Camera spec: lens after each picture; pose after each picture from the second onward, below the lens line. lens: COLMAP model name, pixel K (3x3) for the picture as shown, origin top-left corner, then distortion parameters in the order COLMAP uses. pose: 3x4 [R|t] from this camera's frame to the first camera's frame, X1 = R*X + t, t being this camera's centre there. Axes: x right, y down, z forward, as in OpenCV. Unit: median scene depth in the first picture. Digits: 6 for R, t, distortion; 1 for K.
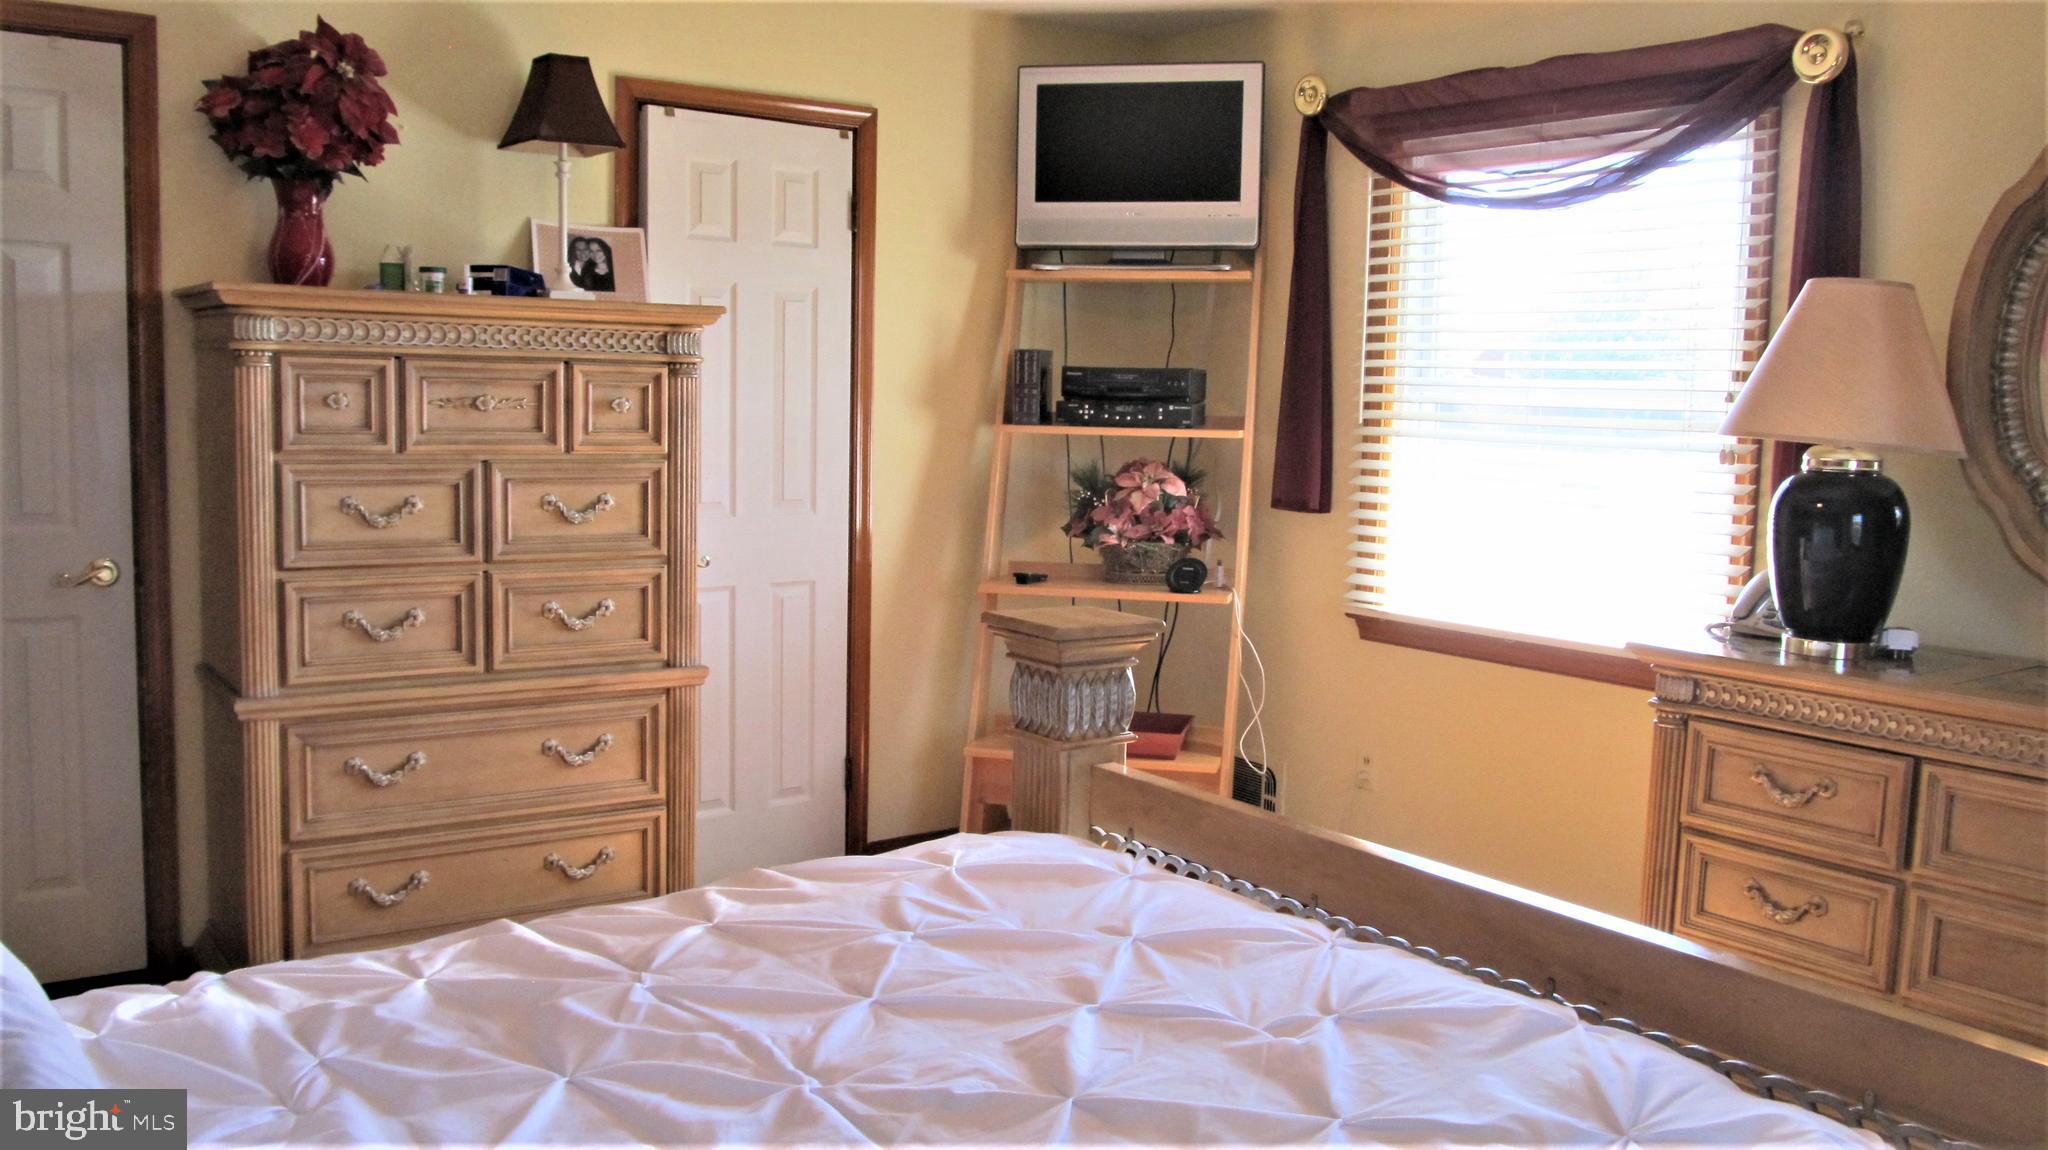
lens RADIAL K [[1797.4, 0, 1024.0], [0, 1797.4, 575.0], [0, 0, 1]] dist [0.000196, 0.000909]
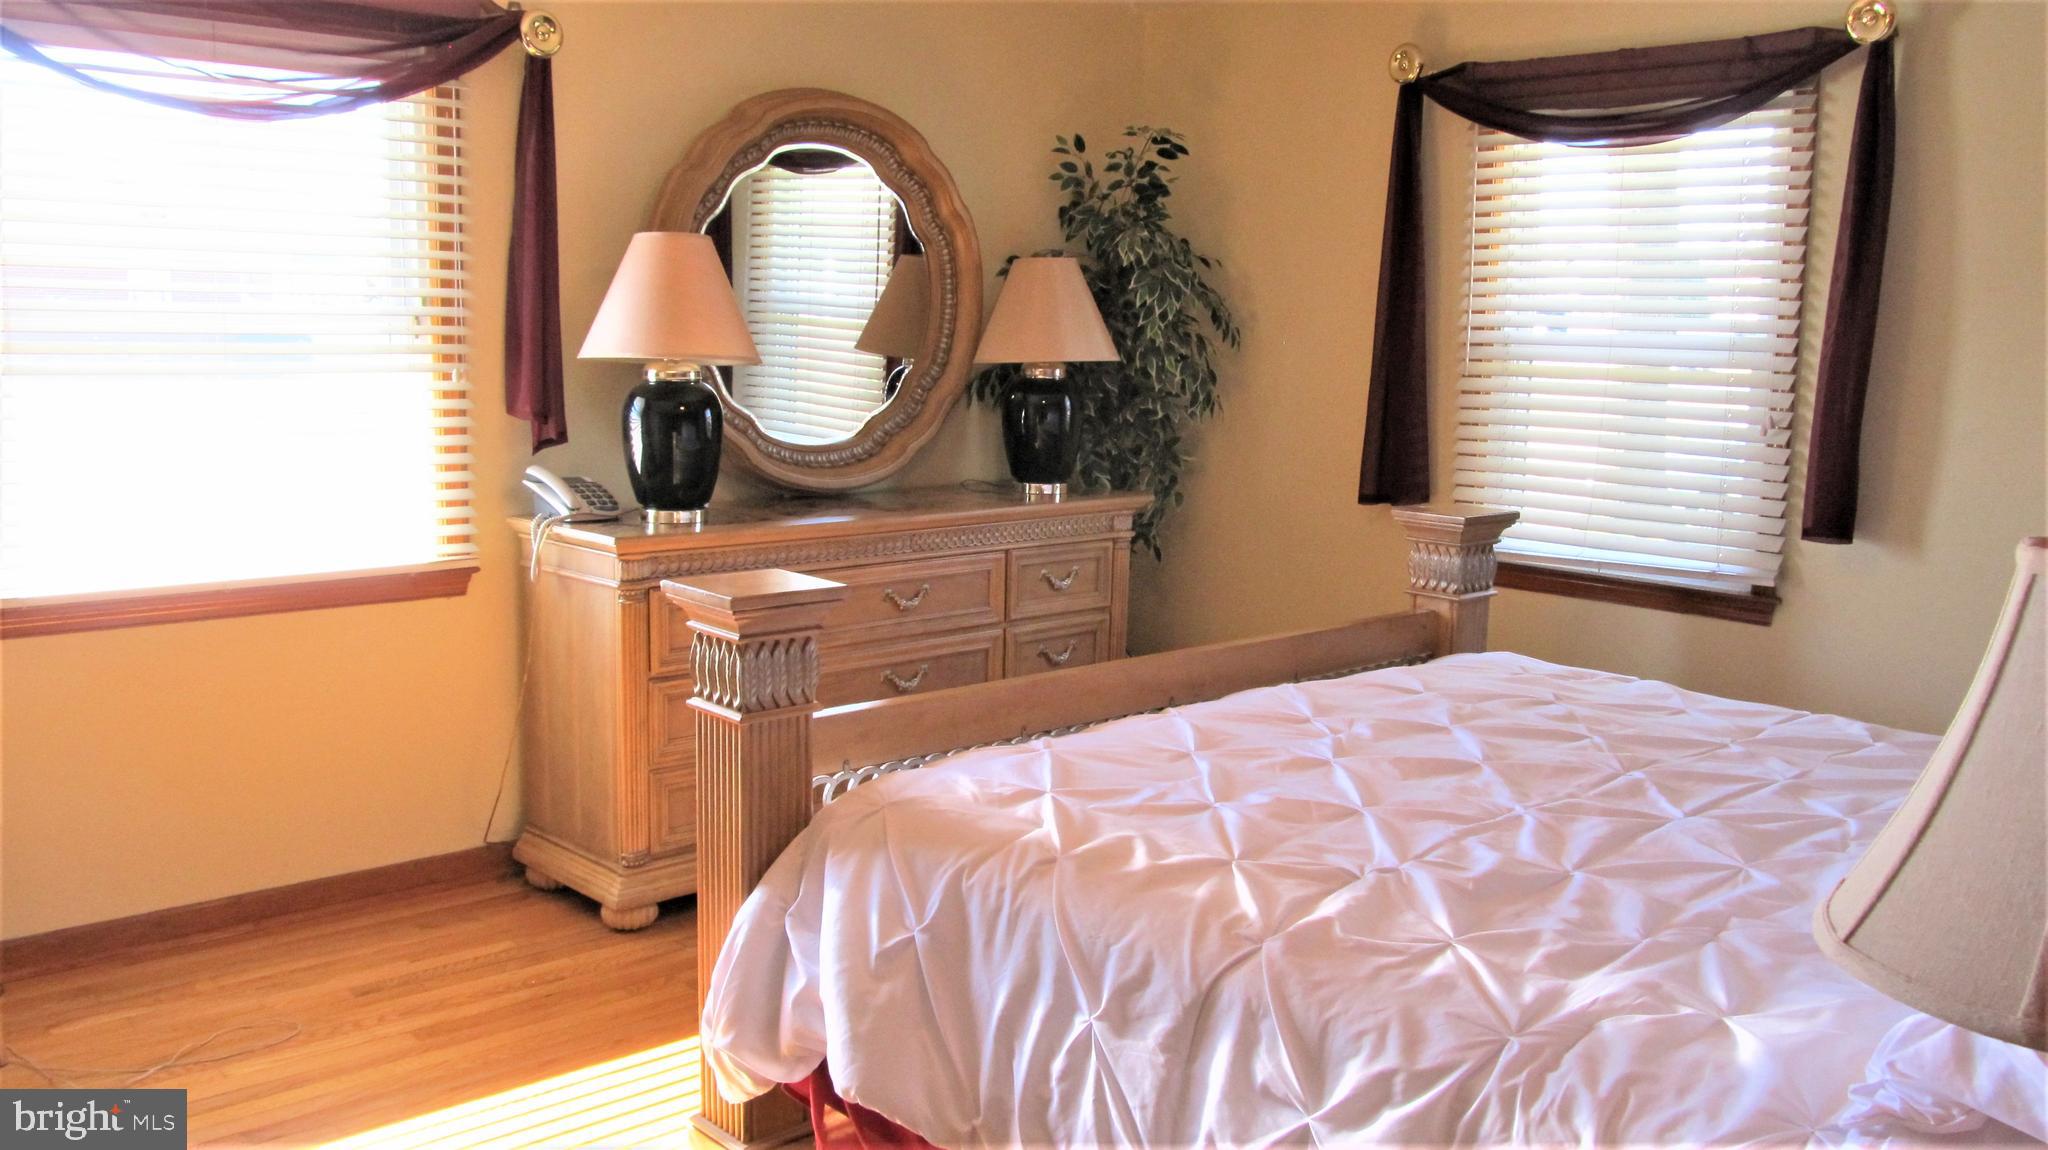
lens RADIAL K [[1797.4, 0, 1024.0], [0, 1797.4, 575.0], [0, 0, 1]] dist [0.000196, 0.000909]
pose [[-0.126357, -0.174772, 0.976467, -0.888429], [0.077180, 0.979641, 0.185327, -0.142678], [-0.988978, 0.098781, -0.110295, 0.906586]]
